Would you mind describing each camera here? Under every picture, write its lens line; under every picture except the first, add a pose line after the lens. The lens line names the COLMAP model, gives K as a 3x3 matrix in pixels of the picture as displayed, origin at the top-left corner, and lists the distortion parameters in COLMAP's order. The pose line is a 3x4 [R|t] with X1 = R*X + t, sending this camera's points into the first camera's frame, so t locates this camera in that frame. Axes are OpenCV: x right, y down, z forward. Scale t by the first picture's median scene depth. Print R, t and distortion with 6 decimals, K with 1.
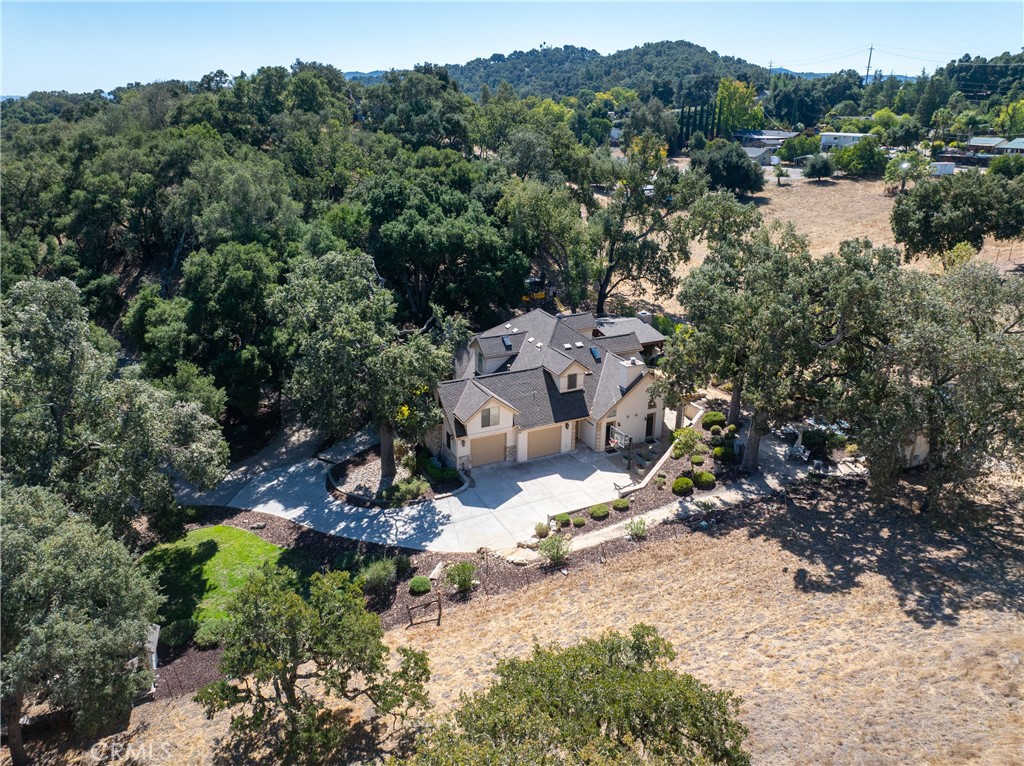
lens RADIAL K [[716.3, 0, 512.0], [0, 716.3, 383.0], [0, 0, 1]] dist [-0.036578, 0.001647]
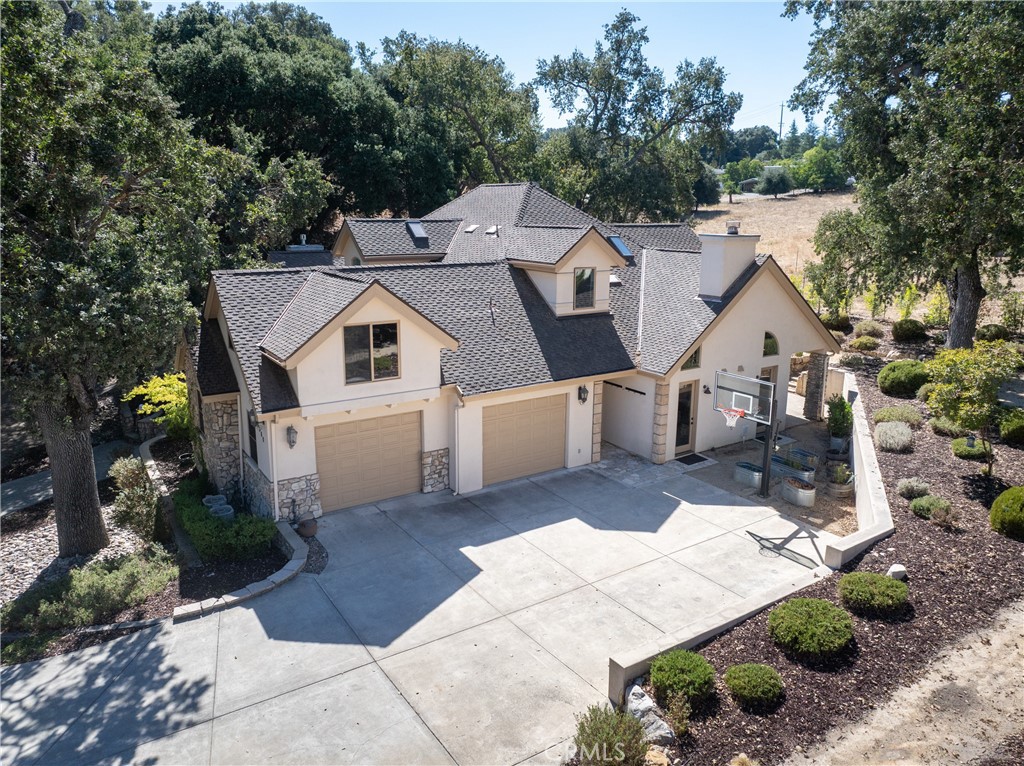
lens RADIAL K [[716.3, 0, 512.0], [0, 716.3, 383.0], [0, 0, 1]] dist [-0.036578, 0.001647]
pose [[0.991822, -0.030694, 0.123886, -0.007539], [0.046292, 0.991068, -0.125066, 0.105854], [-0.118941, 0.129778, 0.984383, 0.666834]]
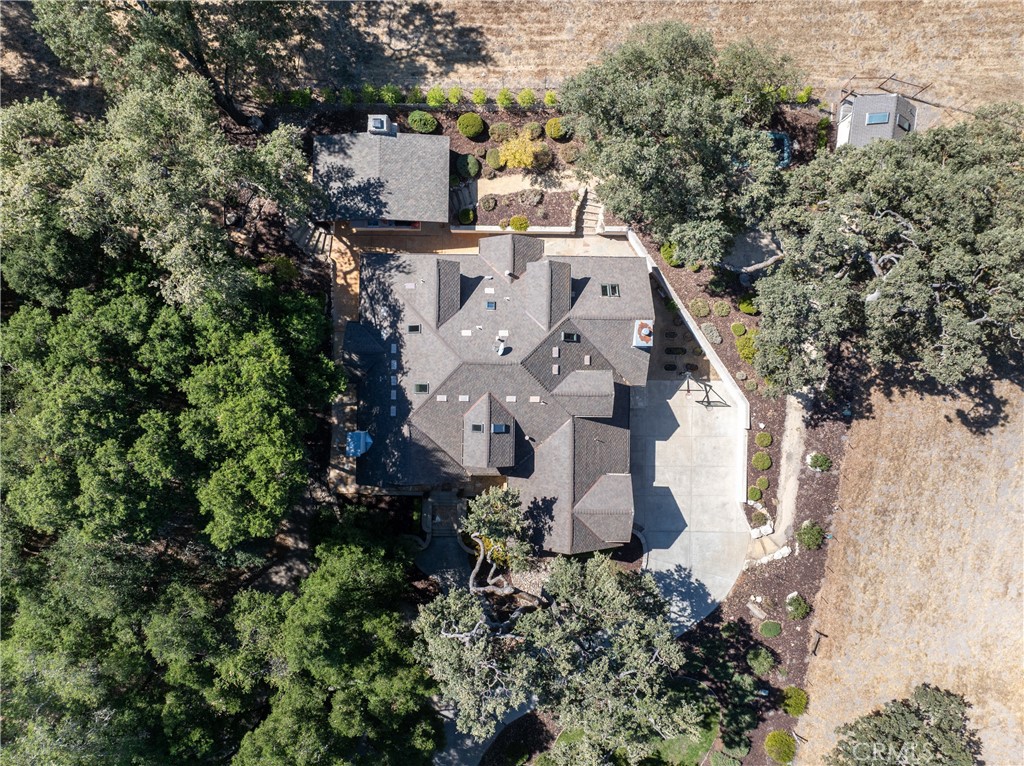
lens RADIAL K [[721.6, 0, 512.0], [0, 721.6, 383.0], [0, 0, 1]] dist [-0.005468, -0.000806]
pose [[0.447829, -0.894039, -0.011996, 0.059613], [0.329981, 0.152790, 0.931540, -0.910393], [-0.831001, -0.421129, 0.363440, 0.846277]]
